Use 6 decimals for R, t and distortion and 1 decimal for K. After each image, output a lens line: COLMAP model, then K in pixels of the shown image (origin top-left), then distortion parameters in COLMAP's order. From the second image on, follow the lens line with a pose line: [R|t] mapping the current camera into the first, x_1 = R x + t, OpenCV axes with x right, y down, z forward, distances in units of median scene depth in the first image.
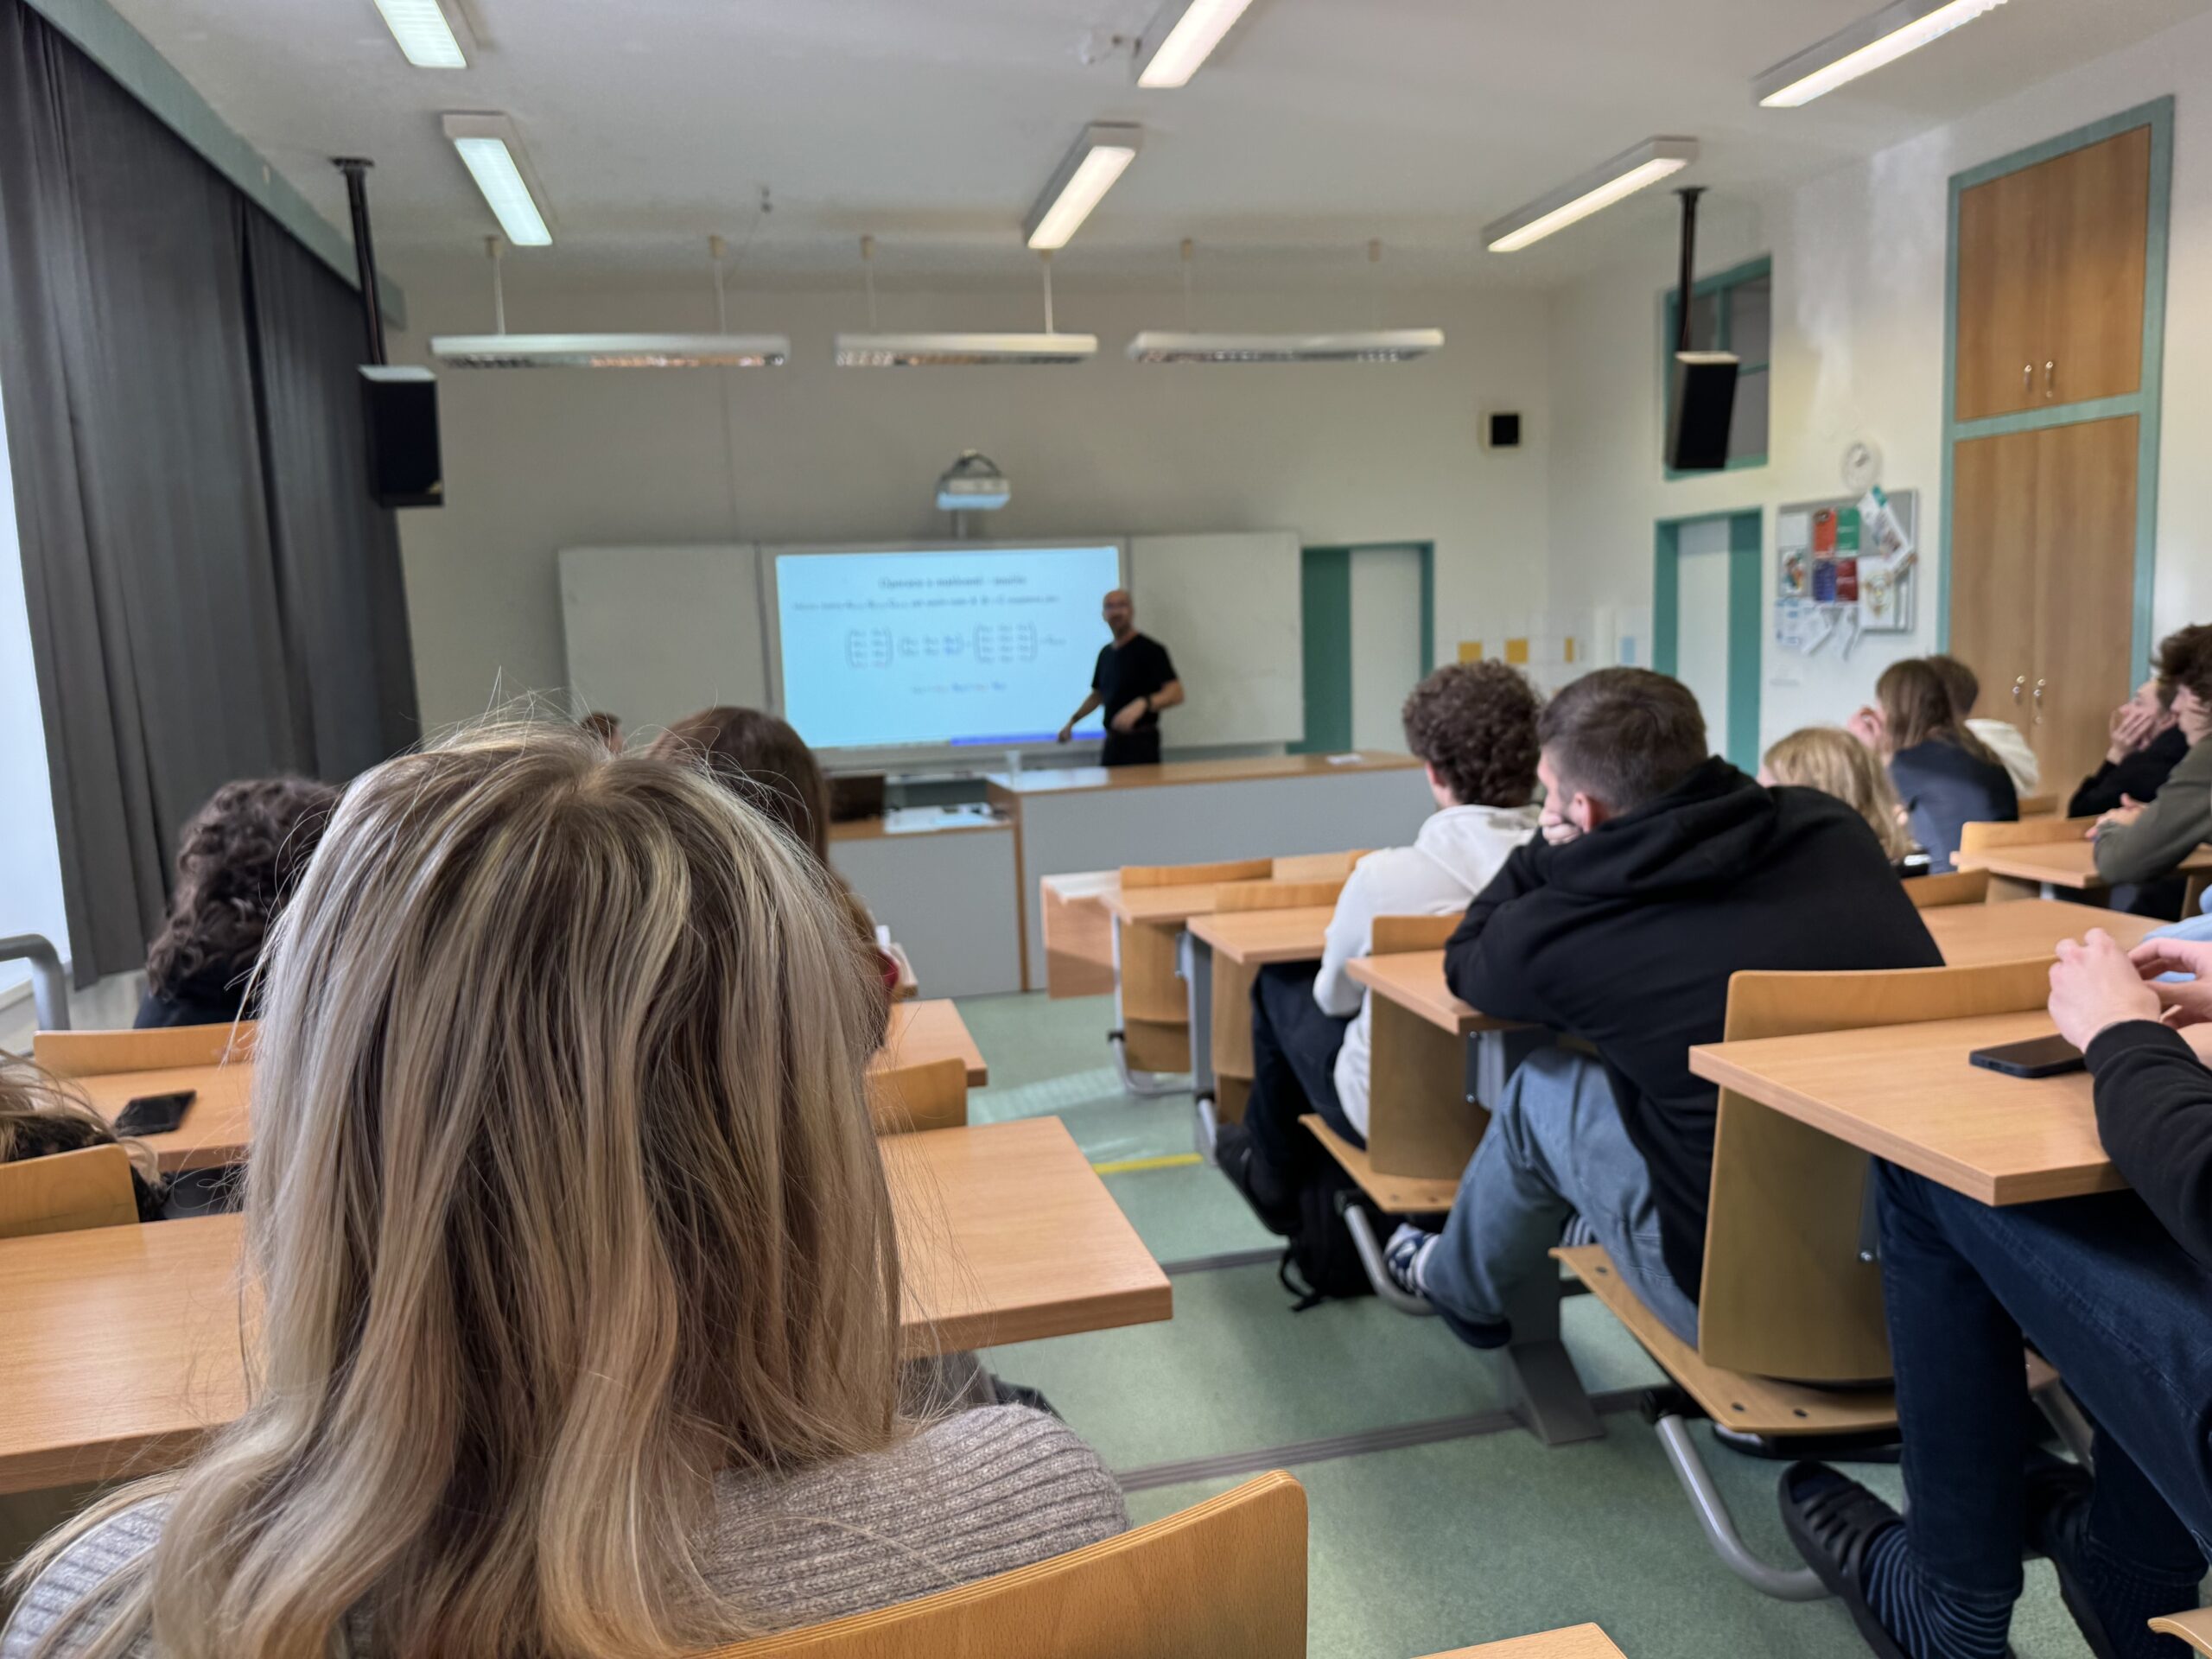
lens RADIAL K [[1582.8, 0, 1105.8], [0, 1582.8, 844.0], [0, 0, 1]] dist [0.037613, -0.040718]
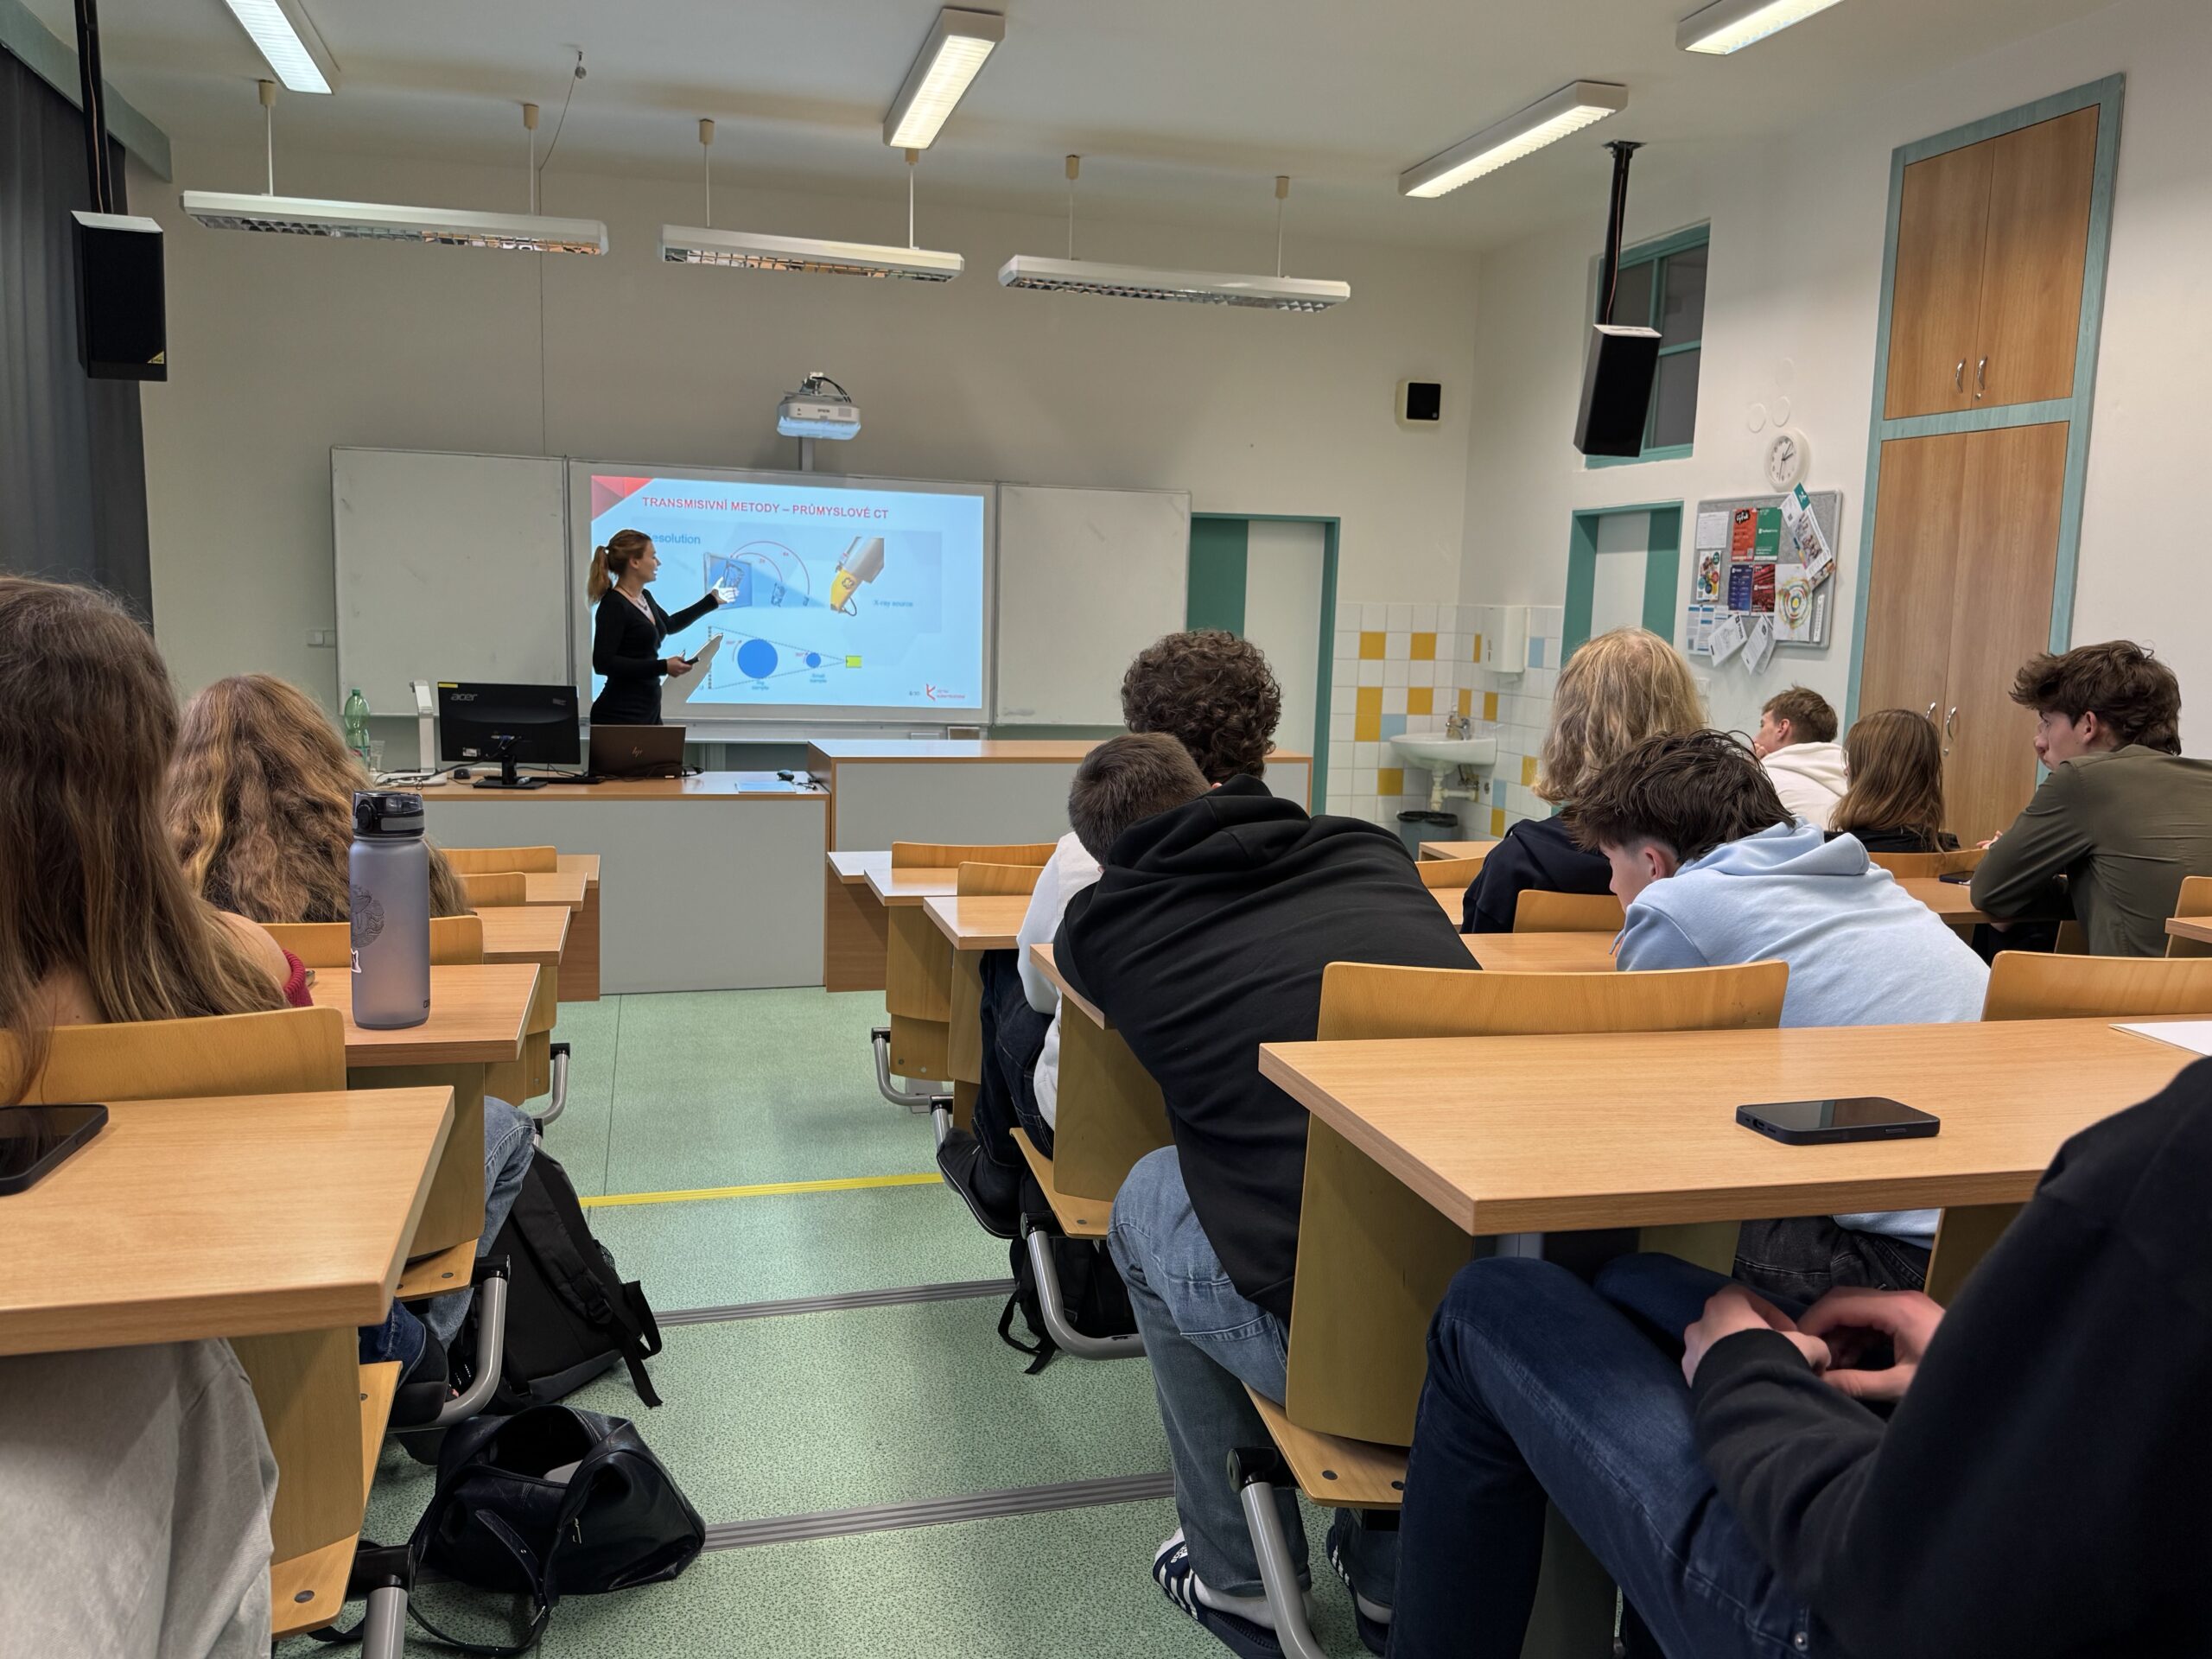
lens RADIAL K [[1741.8, 0, 1096.3], [0, 1741.8, 840.7], [0, 0, 1]] dist [0.051694, -0.055346]
pose [[0.996857, 0.065129, 0.045110, 0.055143], [-0.065077, 0.997877, -0.002620, 0.006906], [-0.045185, -0.000324, 0.998979, 0.018902]]
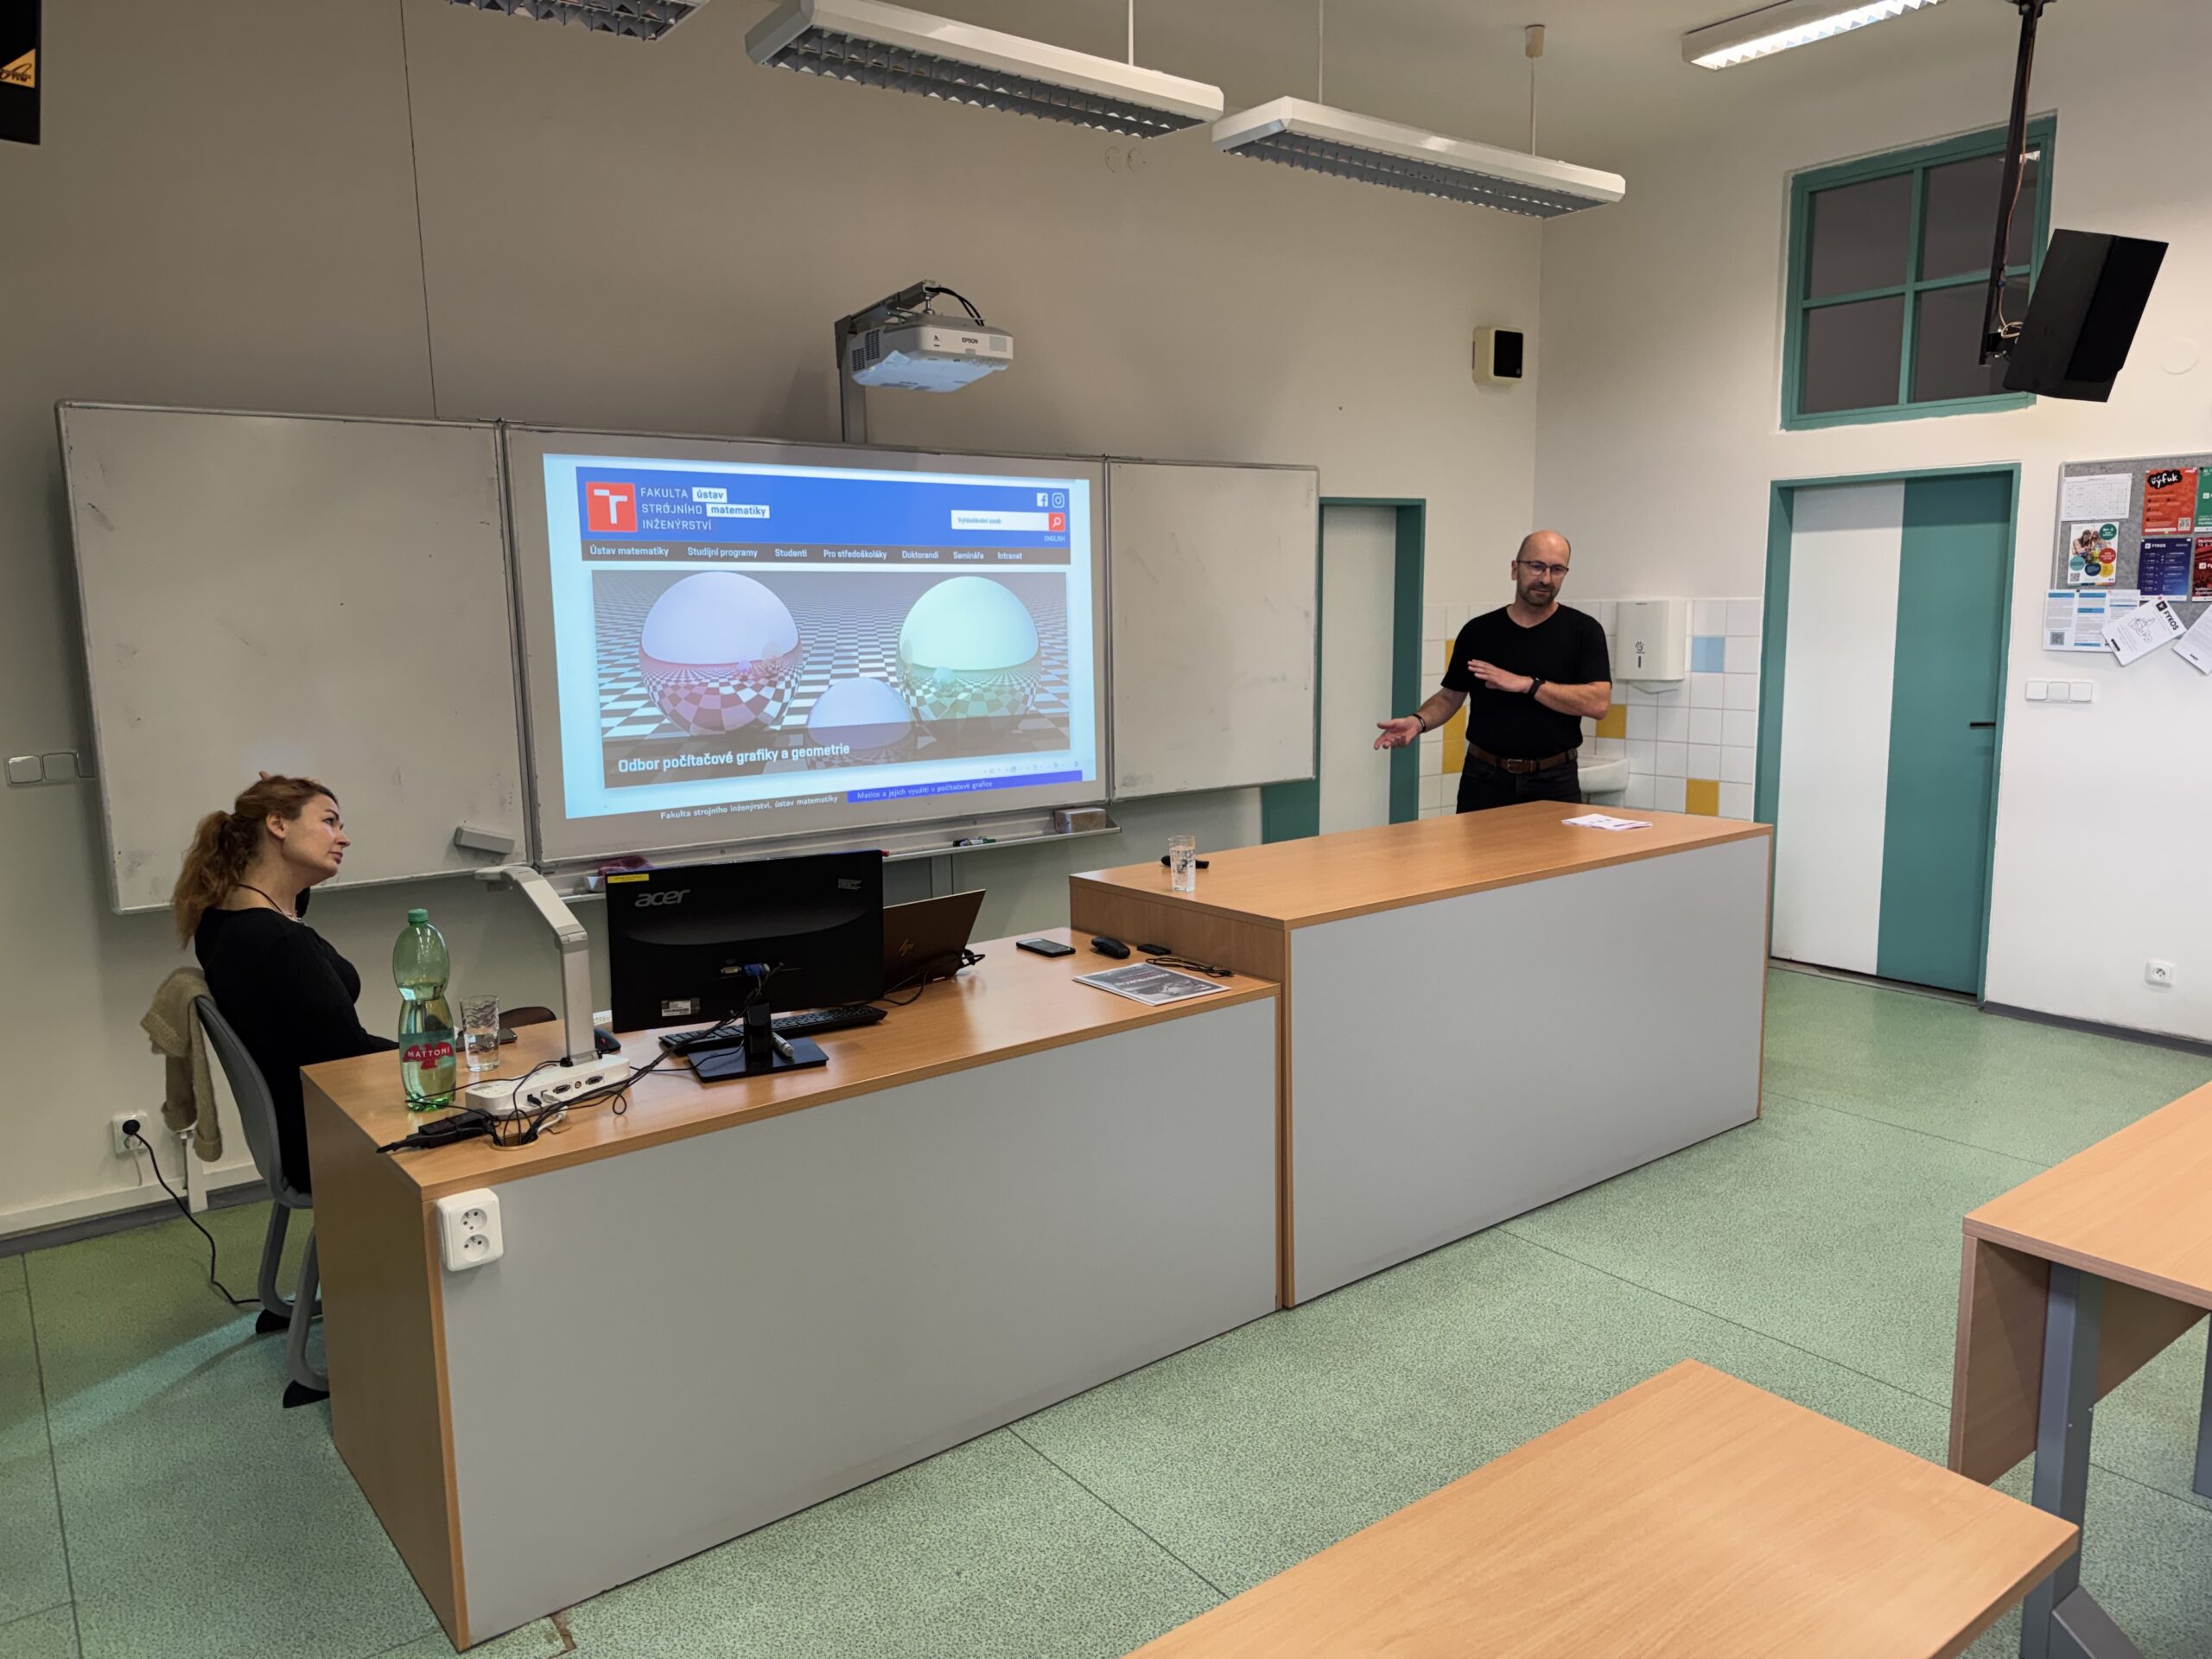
lens RADIAL K [[1582.8, 0, 1102.9], [0, 1582.8, 831.6], [0, 0, 1]] dist [0.037613, -0.040718]
pose [[0.908847, -0.036033, 0.415571, -0.347640], [0.037392, 0.999289, 0.004870, -0.072408], [-0.415450, 0.011113, 0.909548, 0.604088]]
